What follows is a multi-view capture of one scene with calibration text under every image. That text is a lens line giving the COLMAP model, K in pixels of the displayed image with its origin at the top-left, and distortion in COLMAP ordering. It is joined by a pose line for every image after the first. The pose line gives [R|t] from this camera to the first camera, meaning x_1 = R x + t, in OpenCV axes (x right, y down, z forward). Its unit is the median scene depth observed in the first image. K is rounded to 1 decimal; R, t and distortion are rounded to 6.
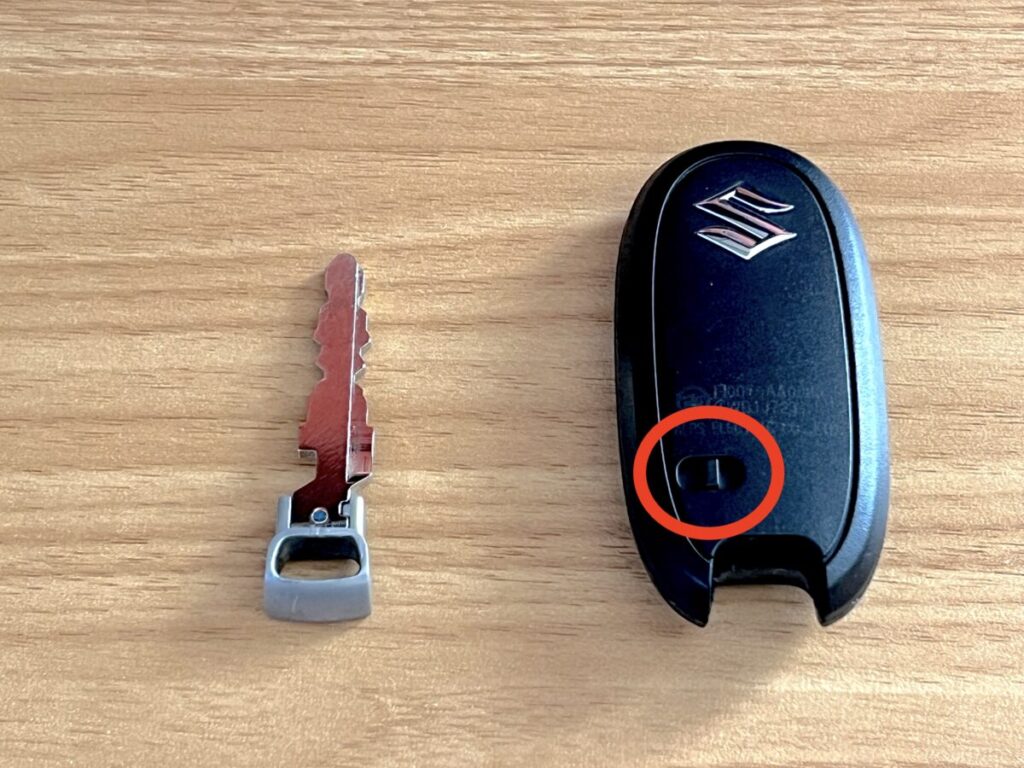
lens RADIAL K [[2338.4, 0, 513.3], [0, 2338.4, 381.1], [0, 0, 1]] dist [0.152171, 0.000000]
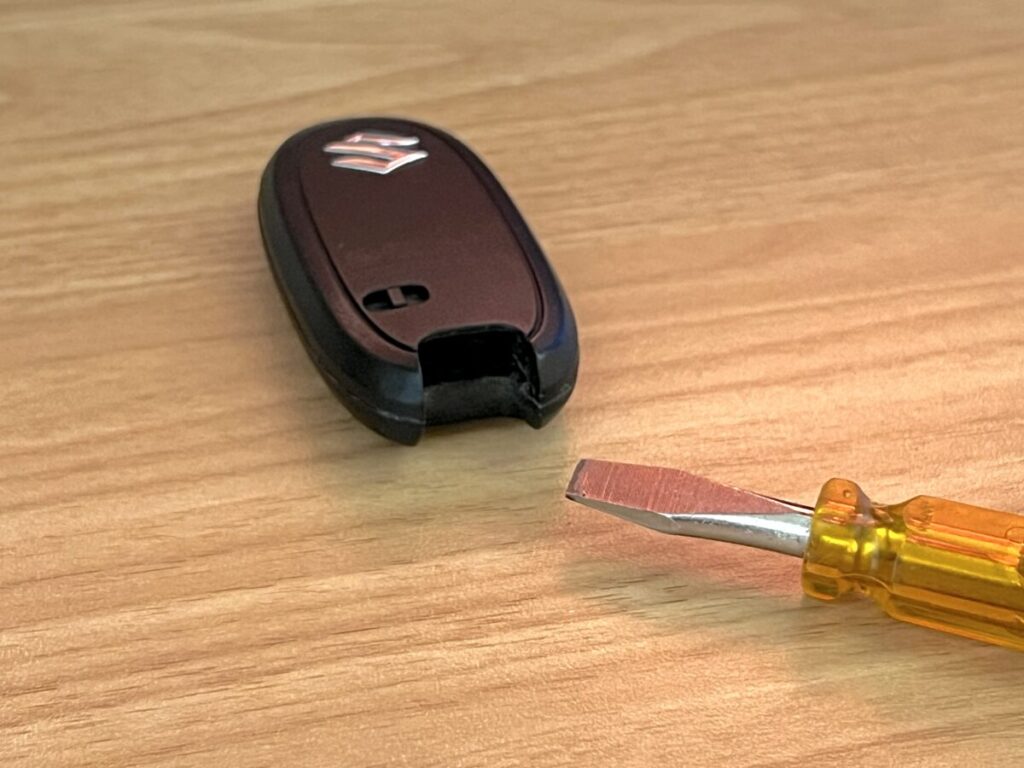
lens RADIAL K [[2338.4, 0, 516.0], [0, 2338.4, 389.0], [0, 0, 1]] dist [0.152171, 0.000000]
pose [[0.953155, -0.140507, 0.267868, -0.202014], [0.245597, 0.876432, -0.414184, 0.344611], [-0.176572, 0.460569, 0.869884, 0.208531]]
